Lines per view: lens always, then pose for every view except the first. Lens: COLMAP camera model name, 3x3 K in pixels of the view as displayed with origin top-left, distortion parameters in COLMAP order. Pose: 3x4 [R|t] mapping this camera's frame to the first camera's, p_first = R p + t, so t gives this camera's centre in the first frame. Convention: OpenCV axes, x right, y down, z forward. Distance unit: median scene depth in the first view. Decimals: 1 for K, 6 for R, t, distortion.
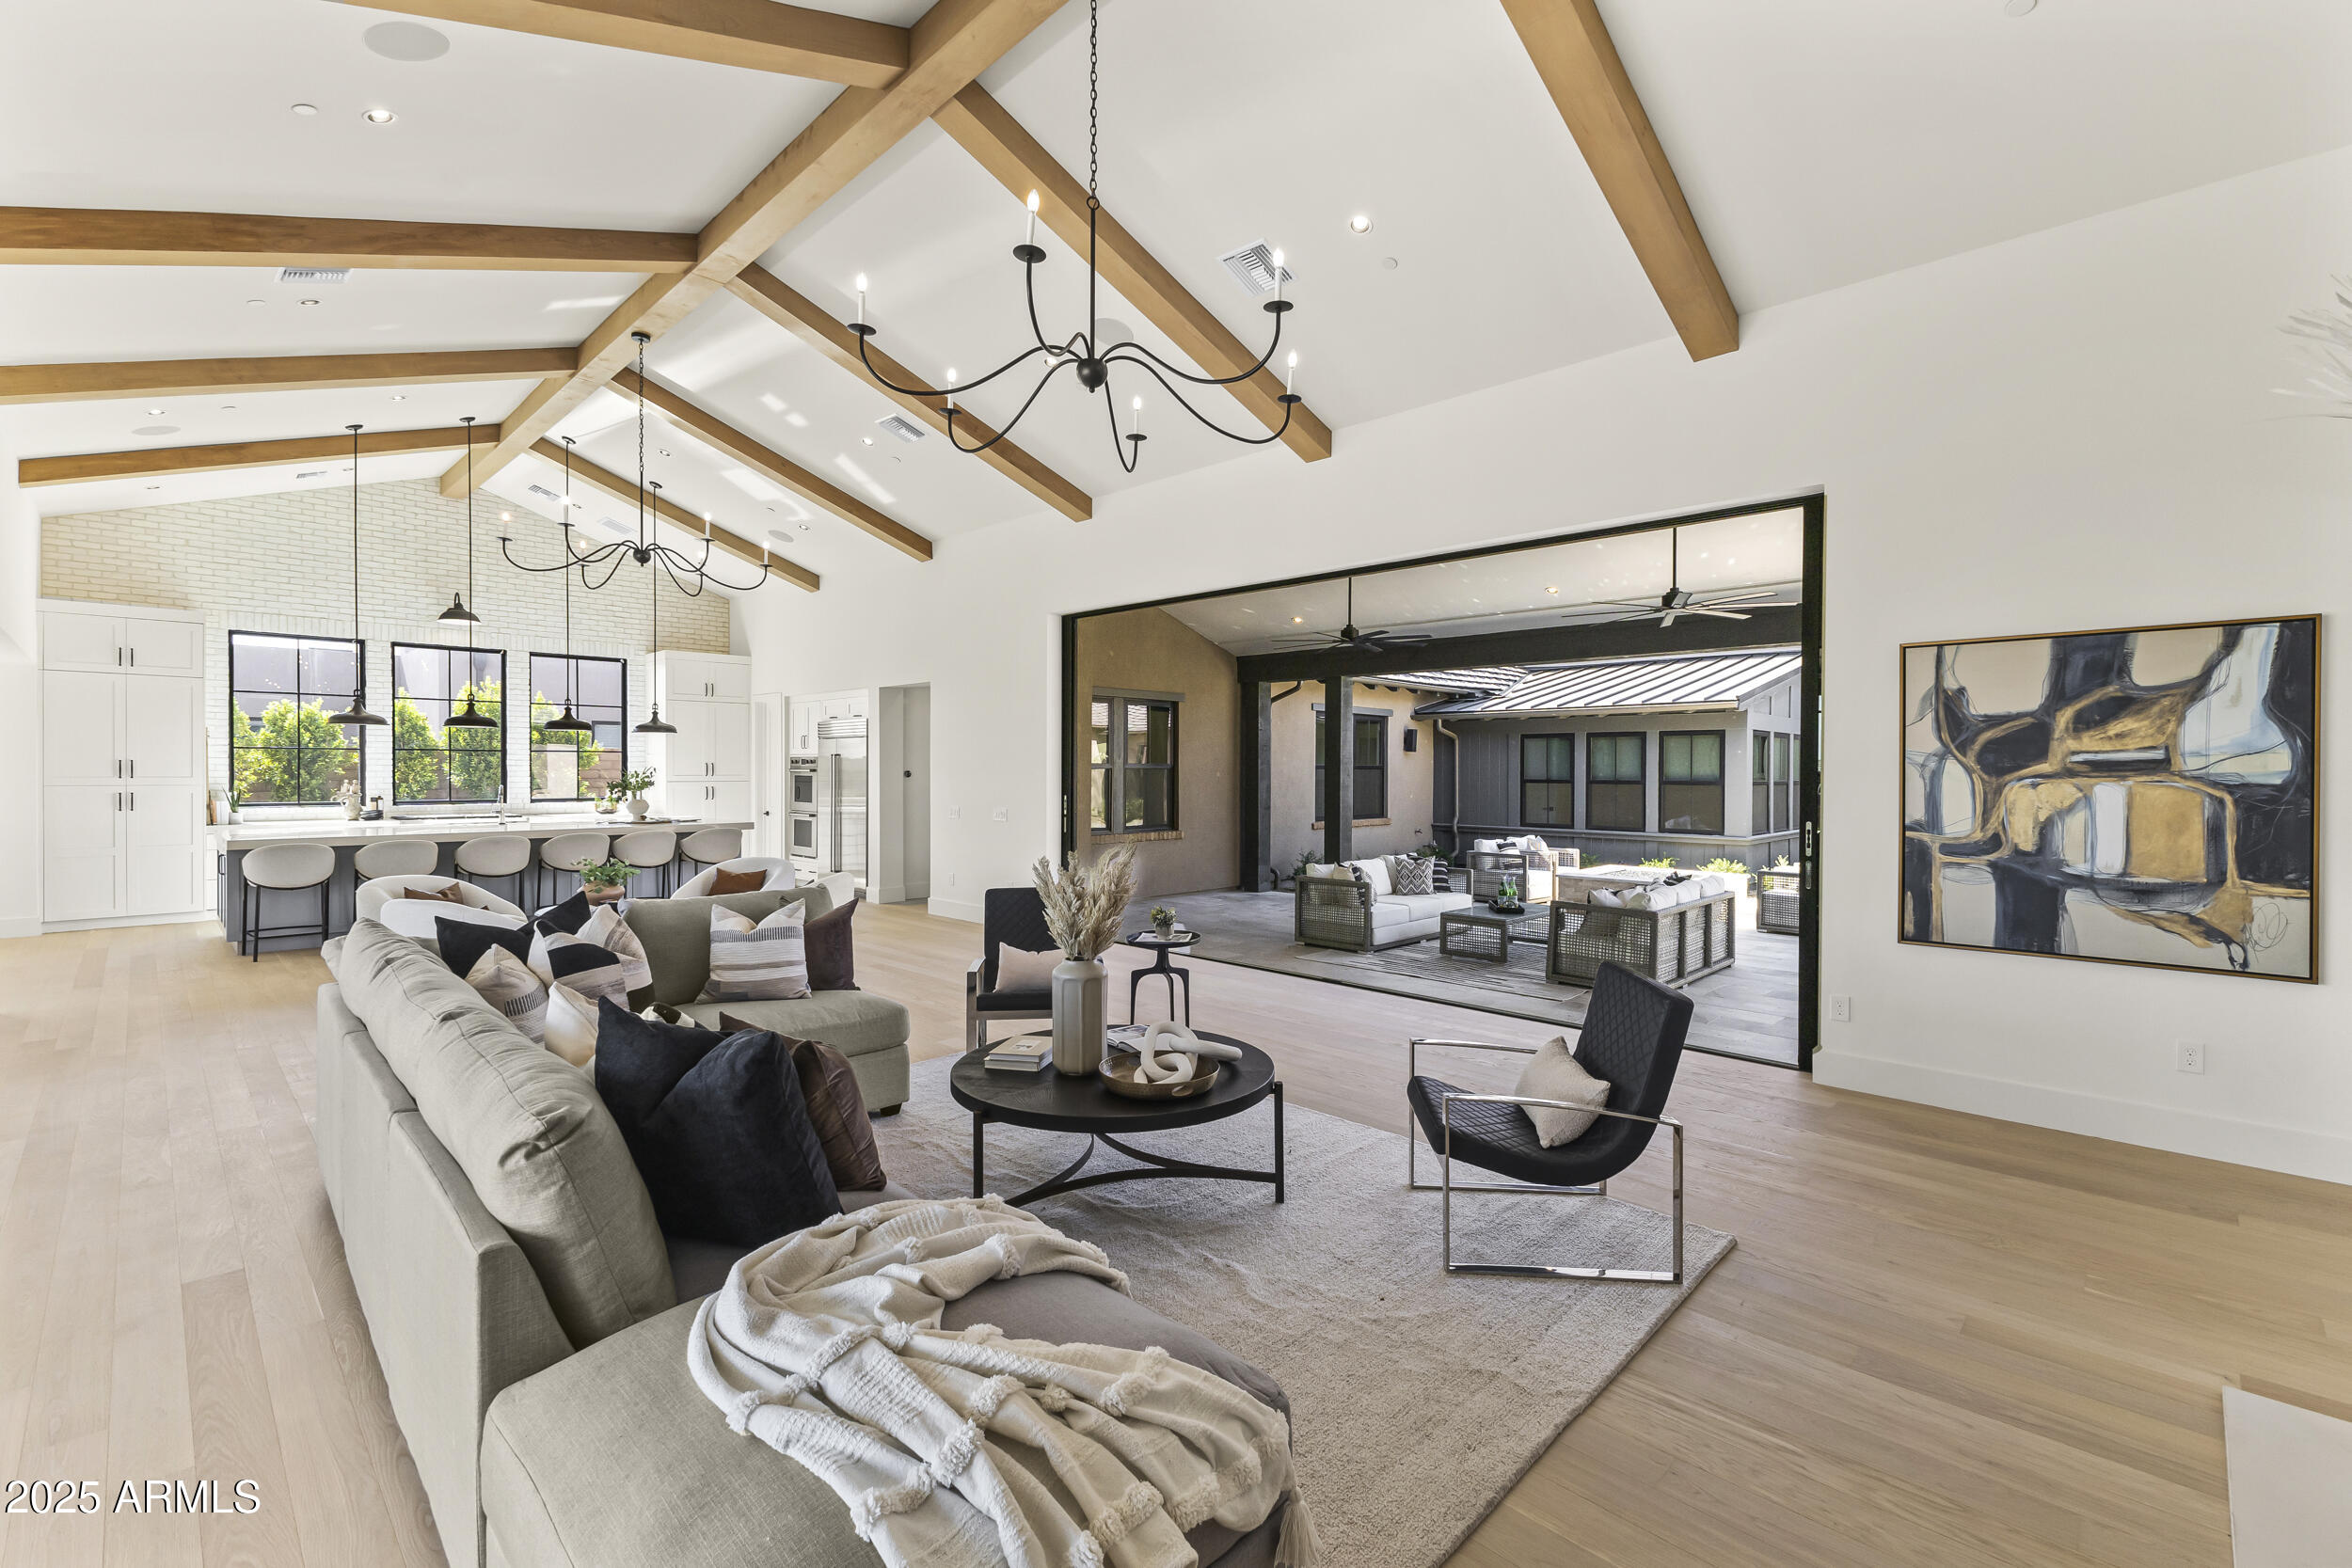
lens RADIAL K [[1030.2, 0, 1178.8], [0, 1030.2, 775.0], [0, 0, 1]] dist [0.017589, -0.004296]
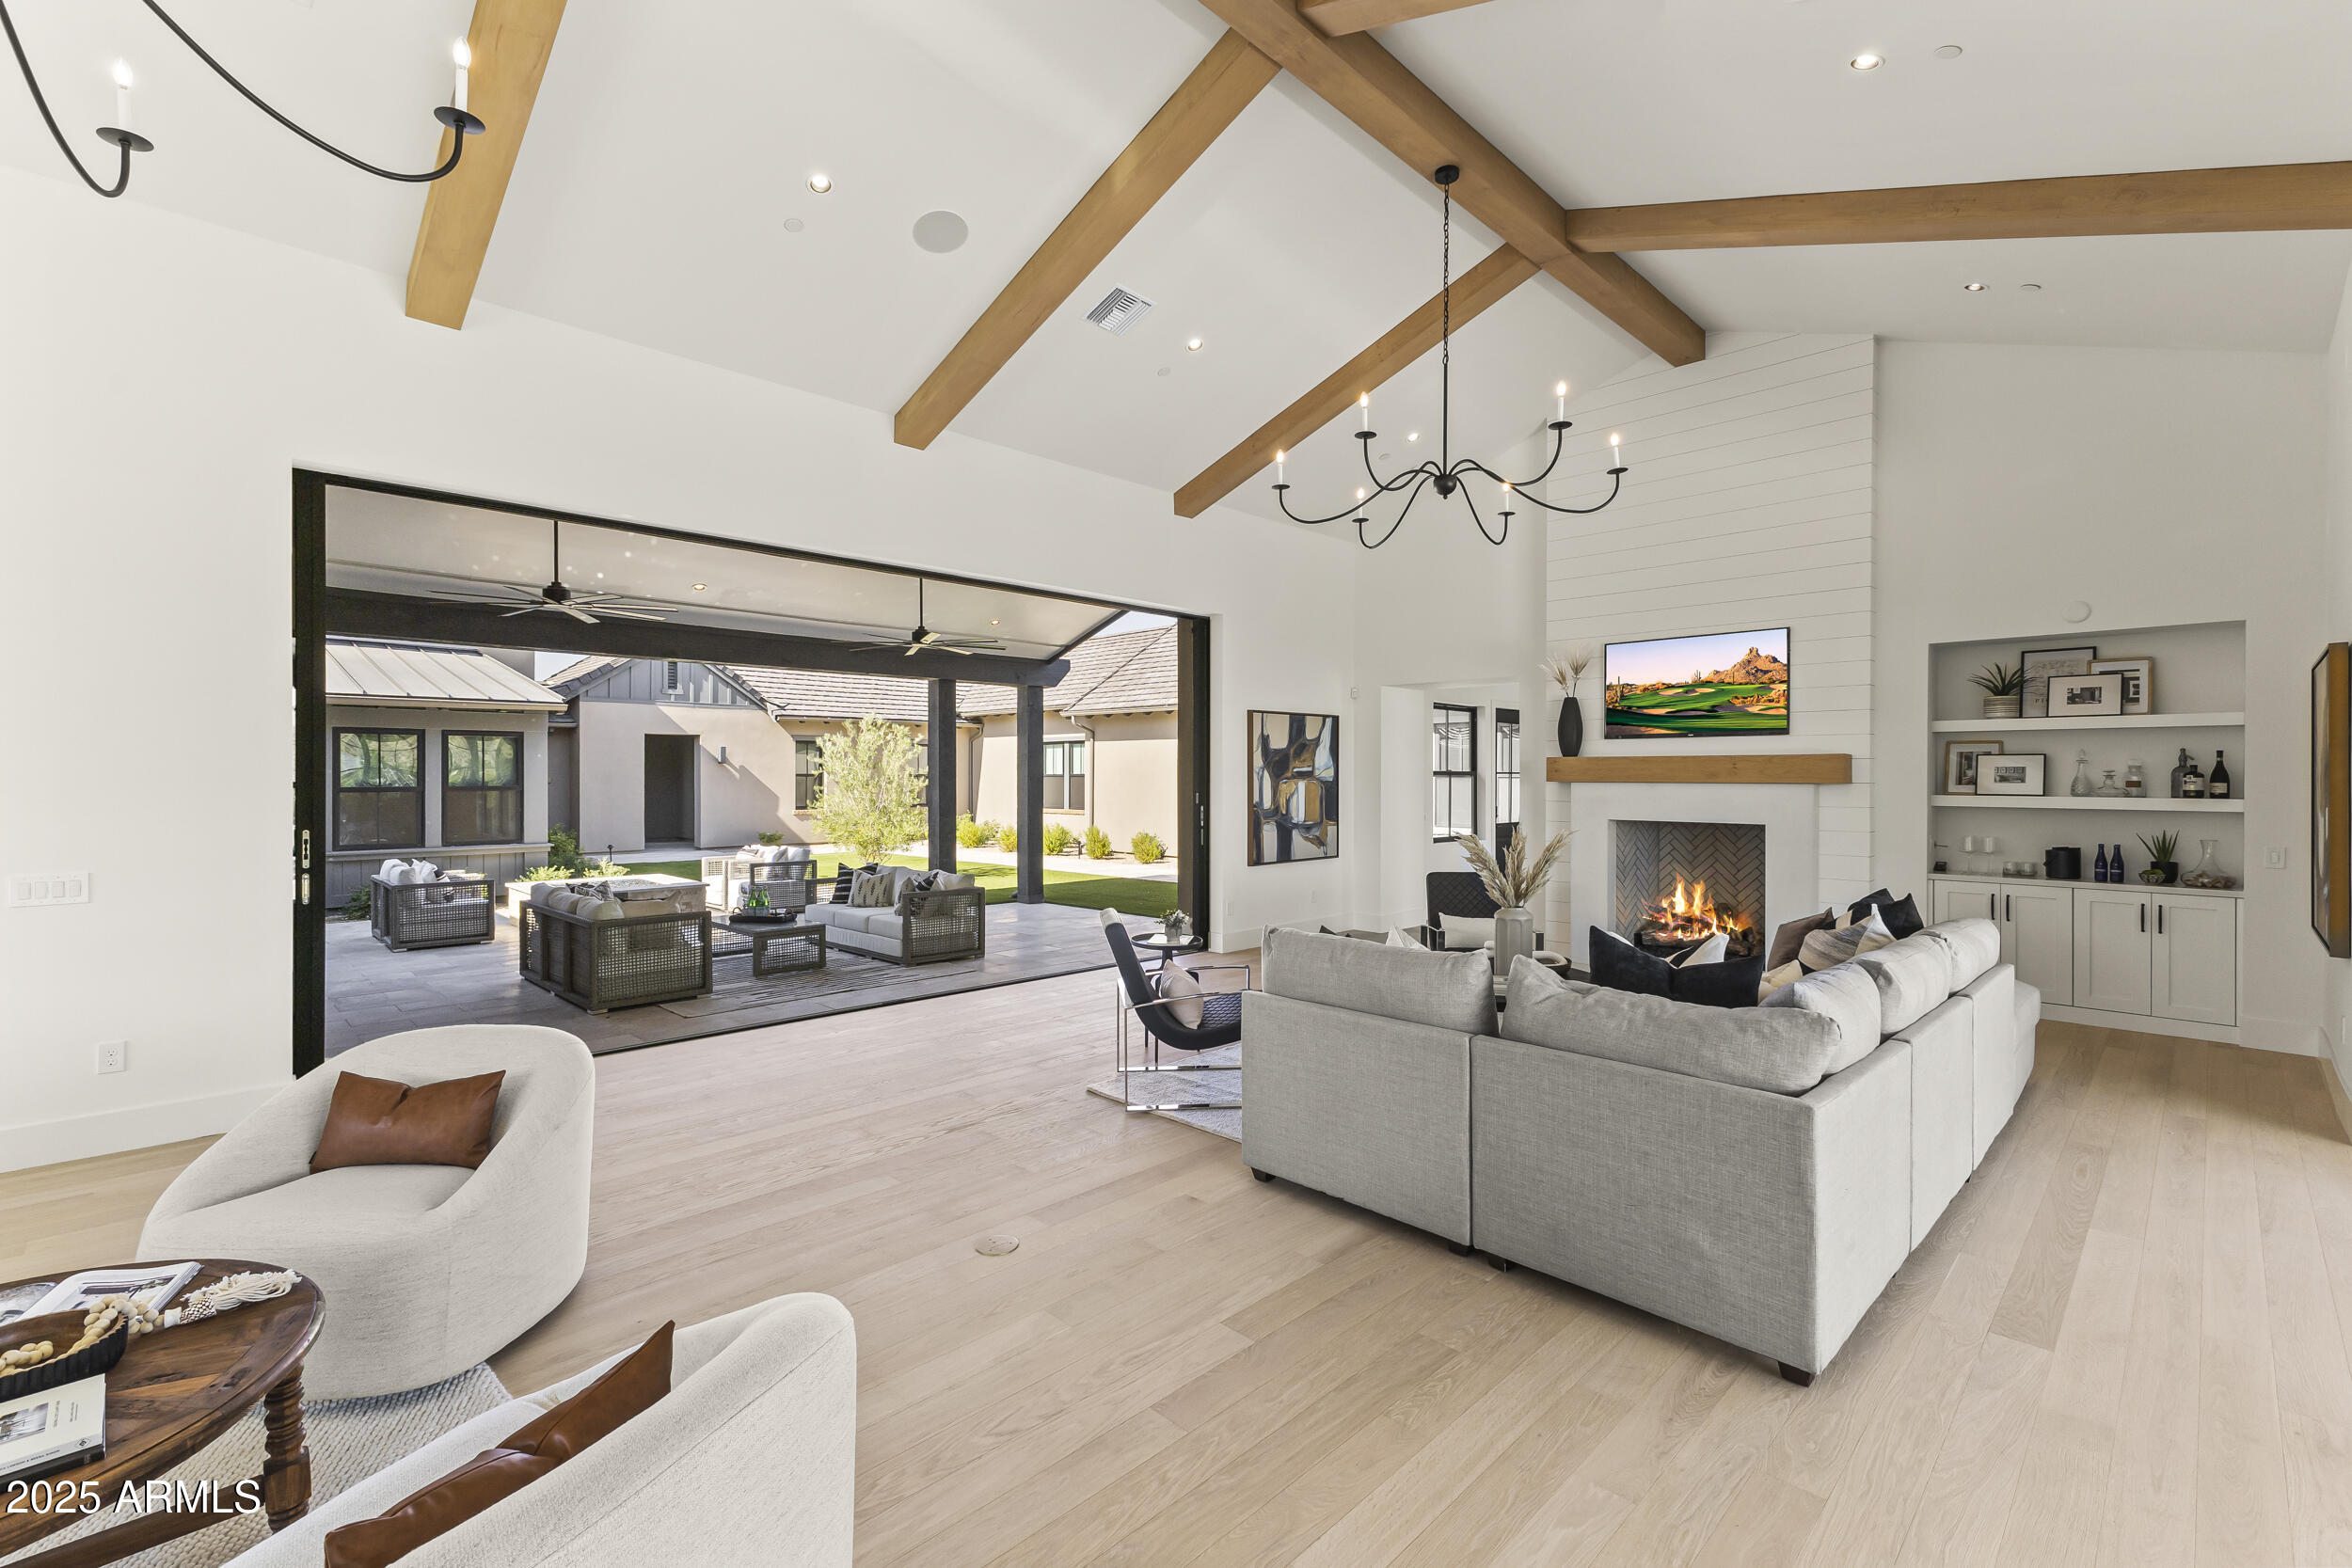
lens RADIAL K [[1024.1, 0, 1176.8], [0, 1024.1, 772.5], [0, 0, 1]] dist [0.007267, 0.000047]
pose [[0.012661, -0.003049, 0.999915, -0.600226], [0.004274, 0.999986, 0.002996, -0.008692], [-0.999911, 0.004236, 0.012674, 0.564459]]
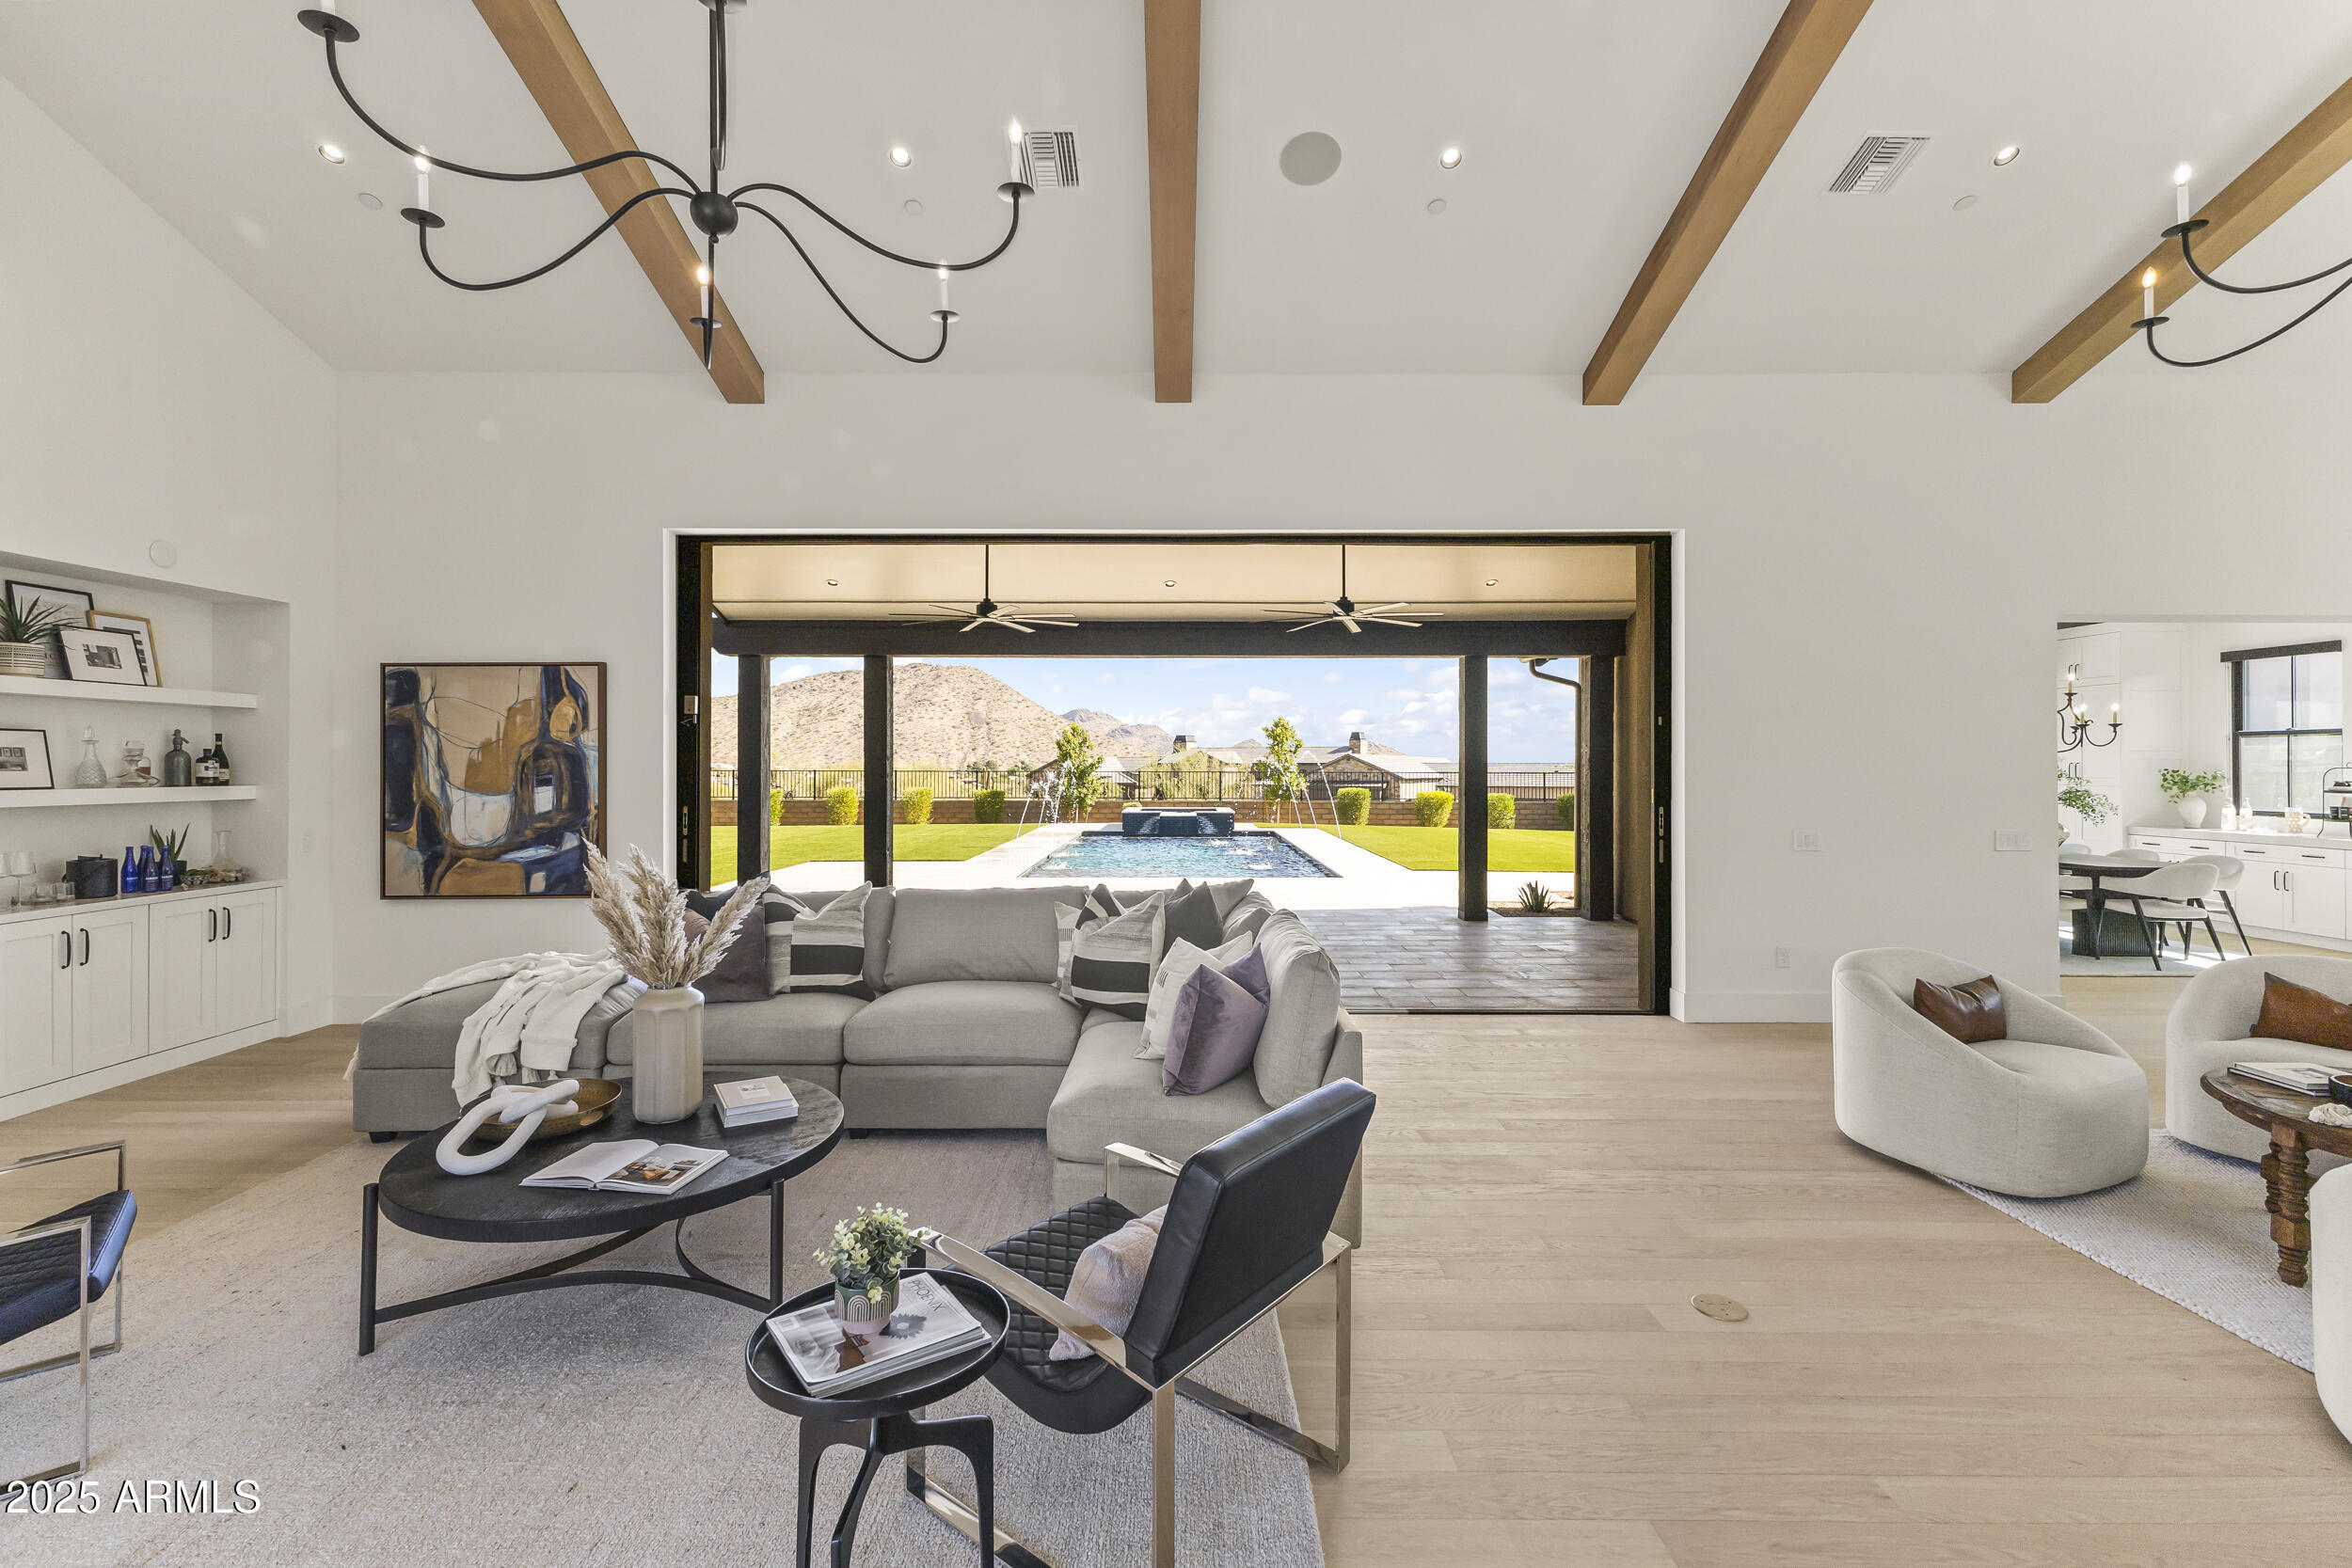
lens RADIAL K [[1015.4, 0, 1166.6], [0, 1015.4, 757.4], [0, 0, 1]] dist [0.008041, -0.000196]
pose [[-0.714848, -0.009502, -0.699215, 0.079126], [-0.007688, 0.999954, -0.005730, -0.004743], [0.699238, 0.001279, -0.714888, 0.726912]]
